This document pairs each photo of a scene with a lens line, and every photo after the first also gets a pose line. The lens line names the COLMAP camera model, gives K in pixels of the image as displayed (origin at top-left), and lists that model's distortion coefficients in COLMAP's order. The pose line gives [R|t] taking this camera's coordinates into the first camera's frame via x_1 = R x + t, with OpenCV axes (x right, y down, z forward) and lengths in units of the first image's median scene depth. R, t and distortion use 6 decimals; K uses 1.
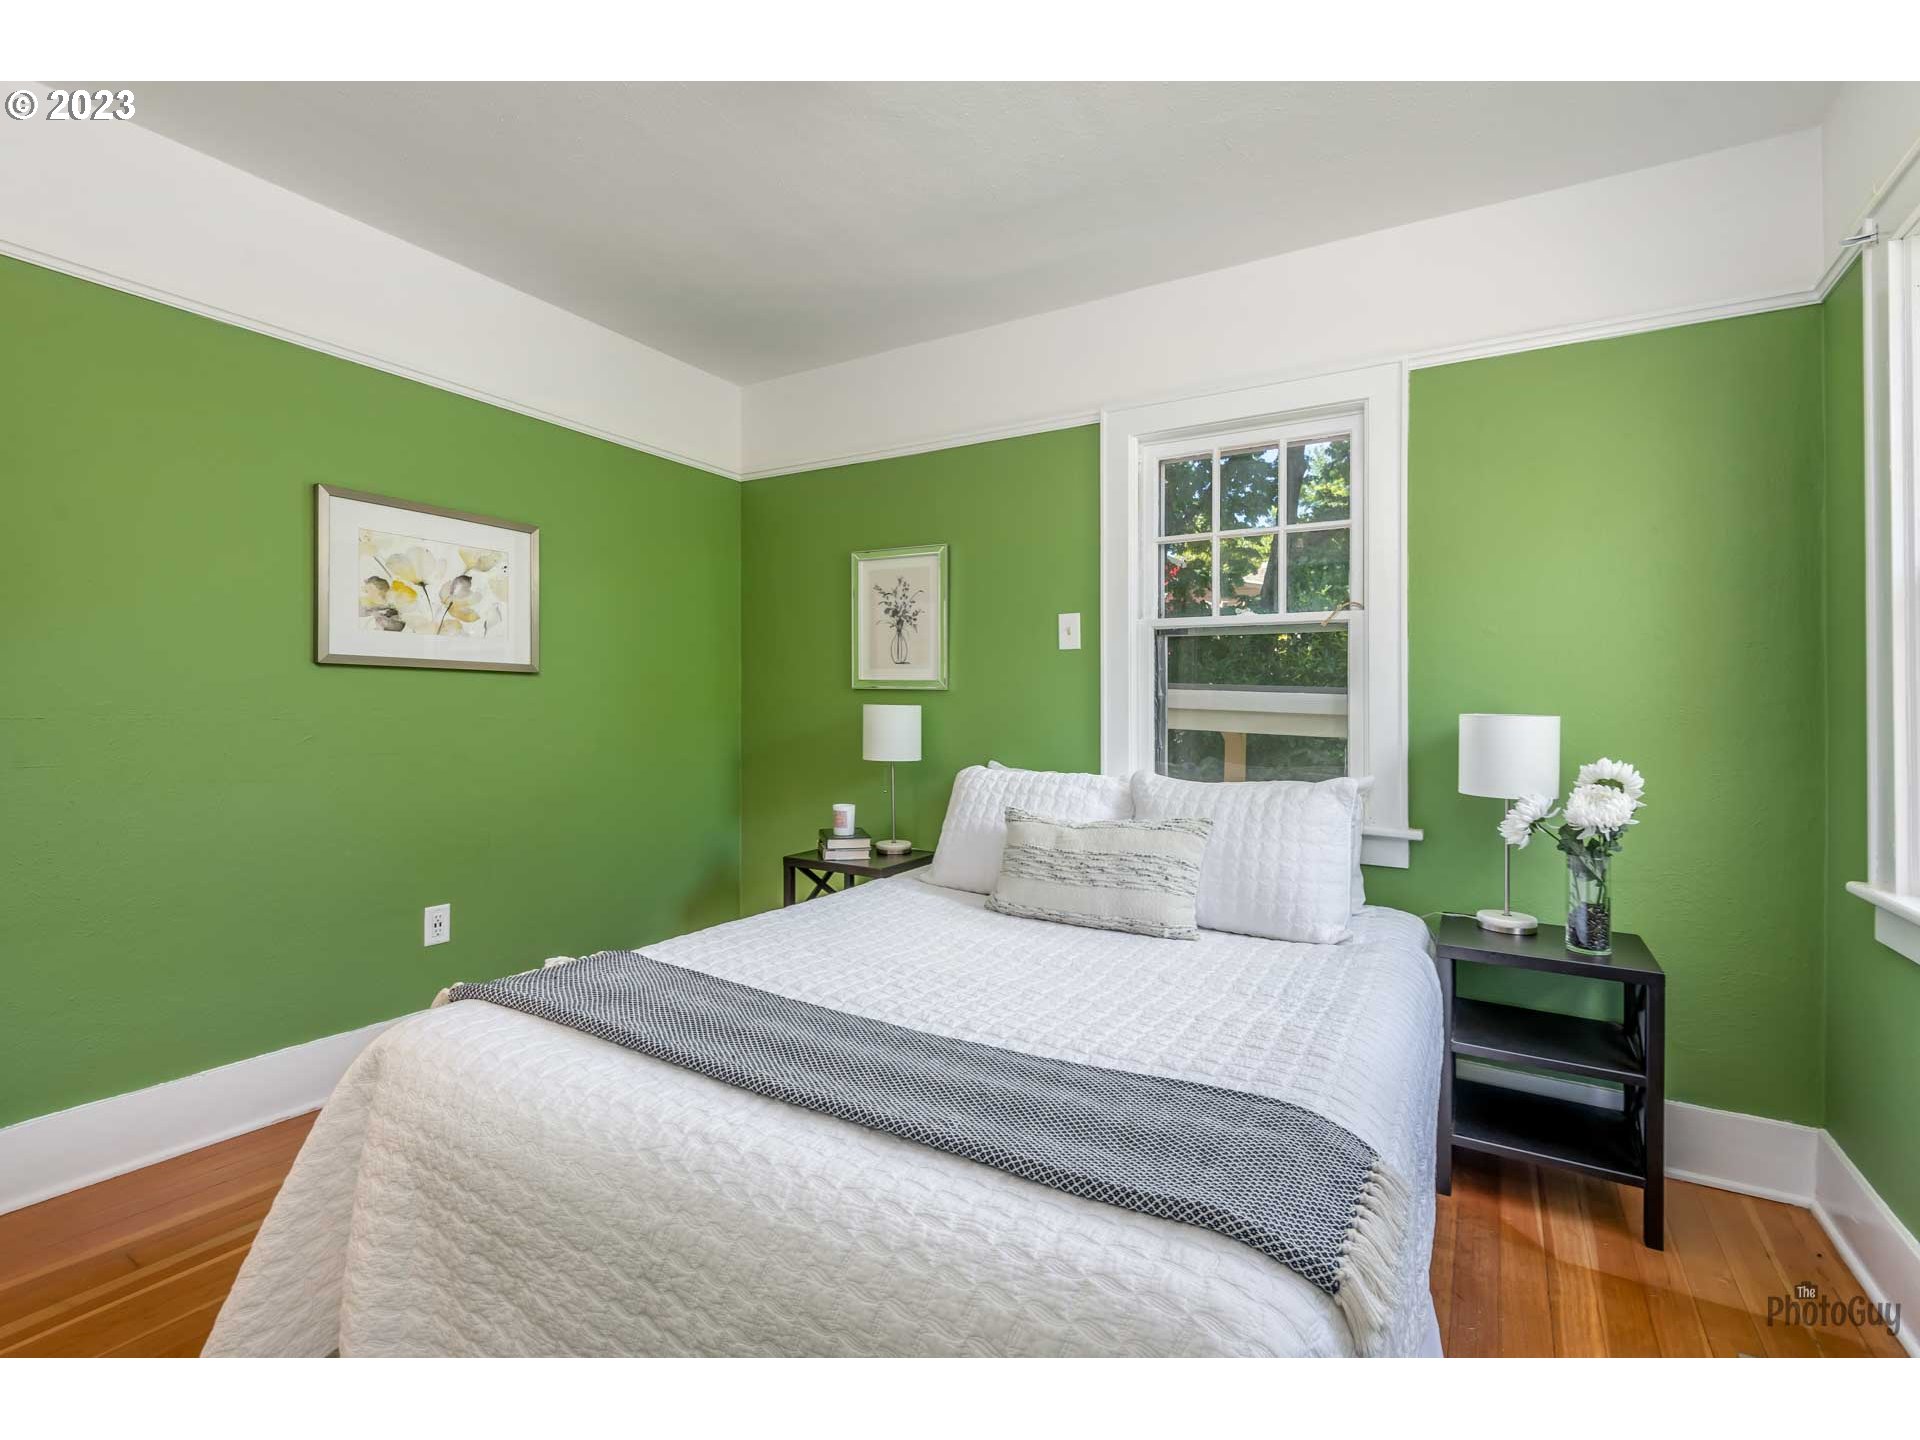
lens RADIAL K [[884.1, 0, 966.4], [0, 884.1, 728.6], [0, 0, 1]] dist [0.040115, -0.025593]
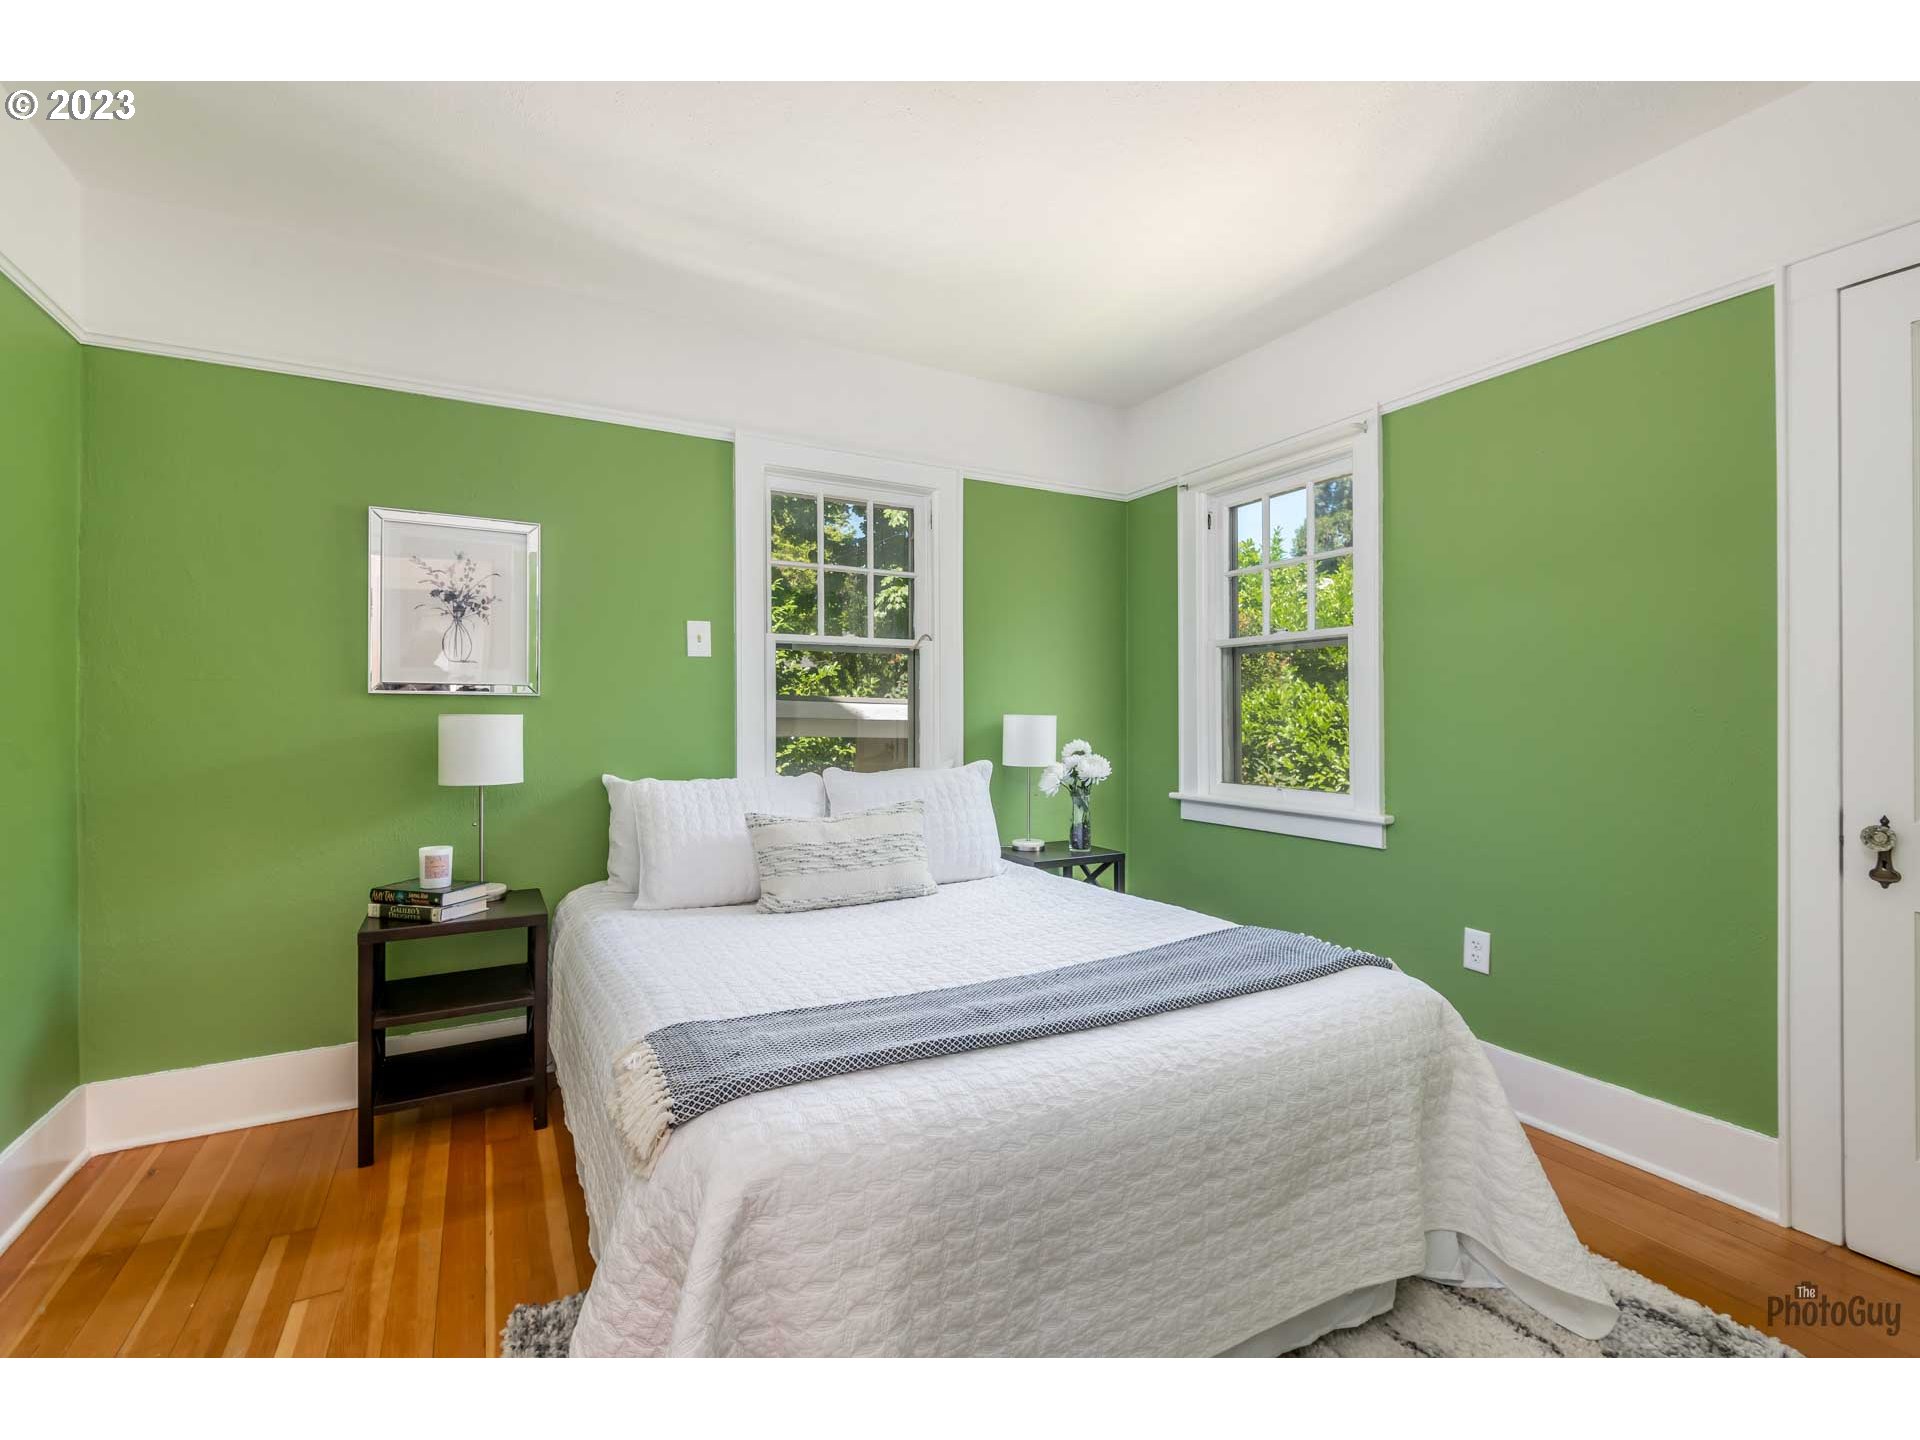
lens RADIAL K [[884.1, 0, 966.4], [0, 884.1, 728.6], [0, 0, 1]] dist [0.040115, -0.025593]
pose [[0.489441, -0.027819, 0.871593, -0.729281], [0.031624, 0.999400, 0.014140, -0.014614], [-0.871463, 0.020643, 0.490027, 0.289094]]
